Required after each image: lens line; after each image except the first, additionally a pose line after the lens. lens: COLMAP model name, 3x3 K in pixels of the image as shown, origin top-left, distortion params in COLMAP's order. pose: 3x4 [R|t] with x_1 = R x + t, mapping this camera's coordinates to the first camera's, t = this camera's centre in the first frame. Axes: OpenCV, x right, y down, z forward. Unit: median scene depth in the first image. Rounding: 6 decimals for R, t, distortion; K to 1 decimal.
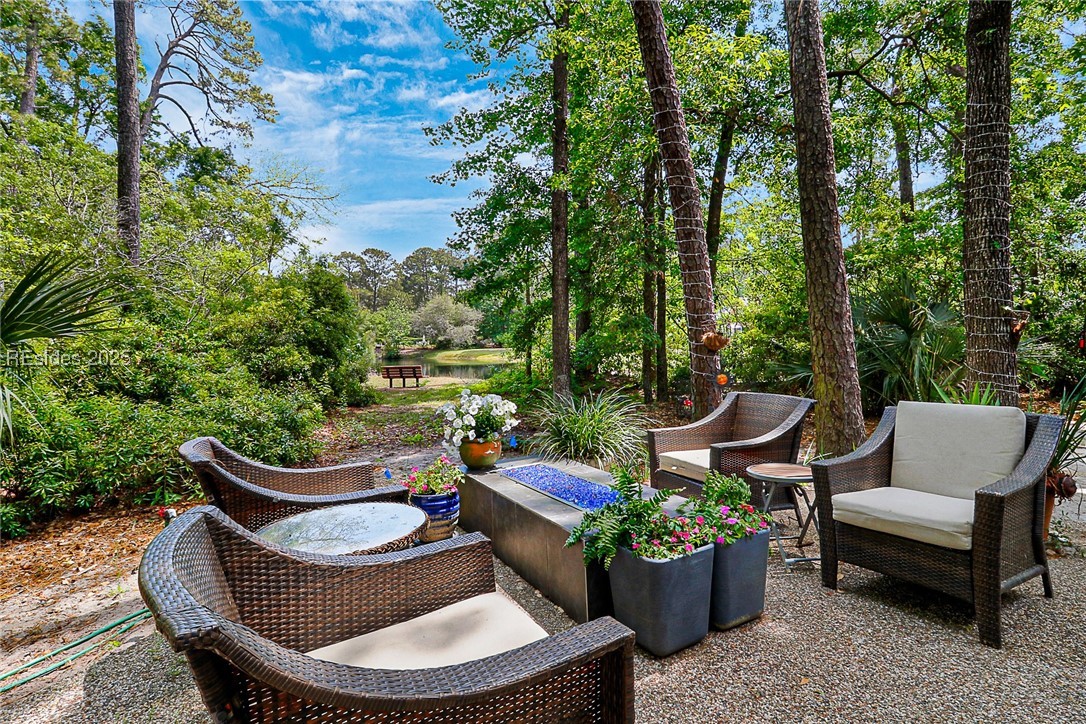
lens RADIAL K [[520.1, 0, 546.6], [0, 520.1, 322.4], [0, 0, 1]] dist [0.015822, -0.010165]
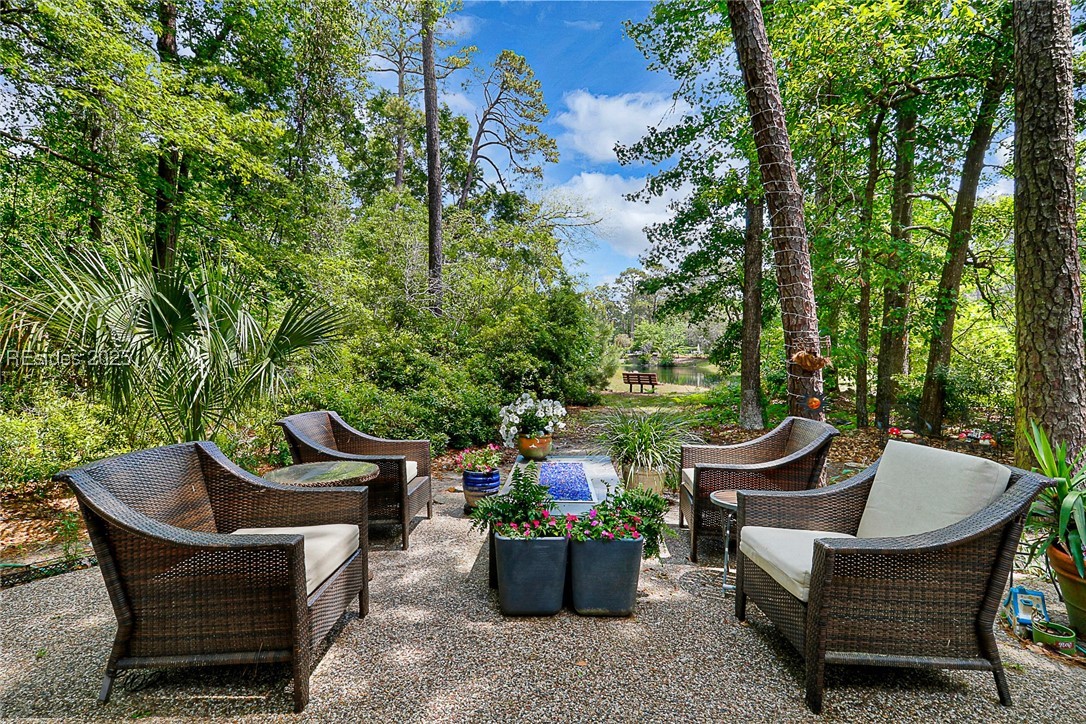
lens RADIAL K [[501.0, 0, 551.6], [0, 501.0, 362.0], [0, 0, 1]] dist [-0.013884, -0.001350]
pose [[0.860562, 0.035363, -0.508116, 0.184370], [-0.004751, 0.998101, 0.061418, -0.006410], [0.509323, -0.050439, 0.859096, 0.012897]]
